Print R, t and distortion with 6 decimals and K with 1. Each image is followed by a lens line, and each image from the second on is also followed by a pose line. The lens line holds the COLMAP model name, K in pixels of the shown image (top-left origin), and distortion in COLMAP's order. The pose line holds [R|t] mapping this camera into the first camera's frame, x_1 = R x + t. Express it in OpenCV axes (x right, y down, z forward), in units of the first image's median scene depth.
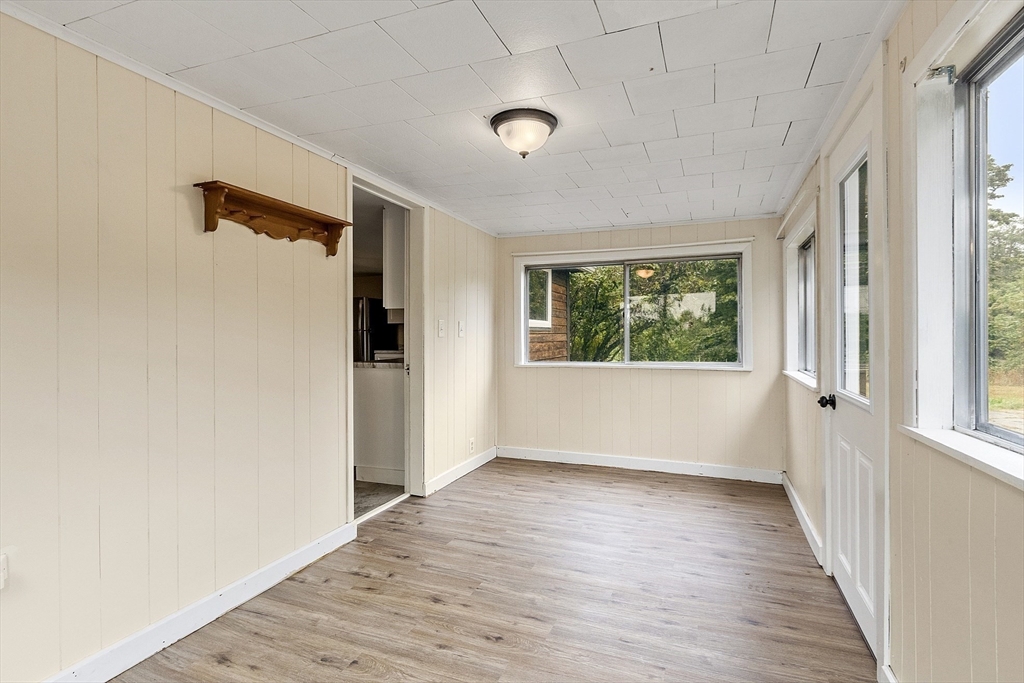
lens RADIAL K [[498.6, 0, 510.2], [0, 498.6, 346.3], [0, 0, 1]] dist [0.016257, 0.000187]
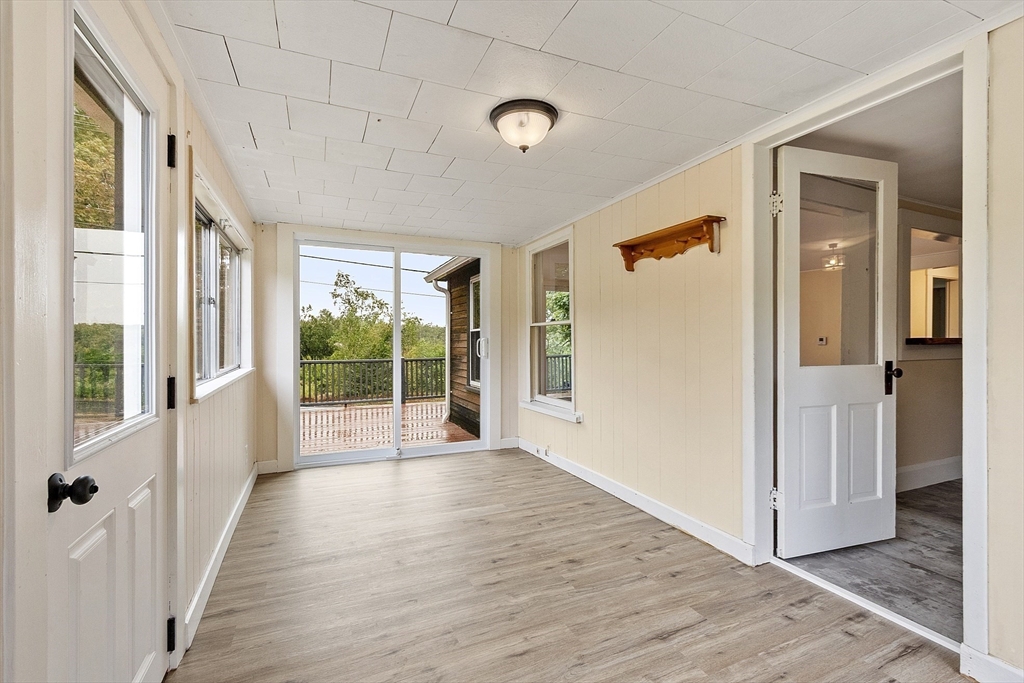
lens RADIAL K [[447.4, 0, 509.8], [0, 447.4, 340.9], [0, 0, 1]] dist [0.001661, 0.000031]
pose [[-0.701288, 0.010635, -0.712798, 0.666301], [-0.006442, 0.999753, 0.021255, -0.022363], [0.712849, 0.019498, -0.701047, 1.566716]]
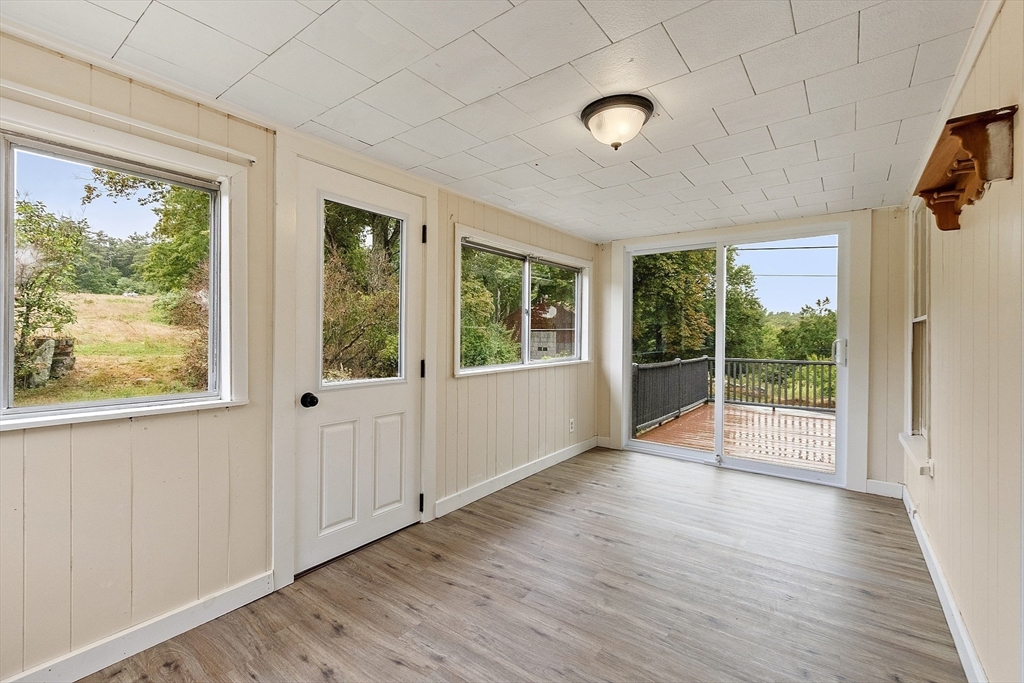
lens RADIAL K [[447.4, 0, 509.8], [0, 447.4, 340.9], [0, 0, 1]] dist [0.001661, 0.000031]
pose [[-0.965320, -0.003862, 0.261040, 0.001592], [0.004454, 0.999501, 0.031259, -0.039371], [-0.261030, 0.031337, -0.964822, 1.834633]]
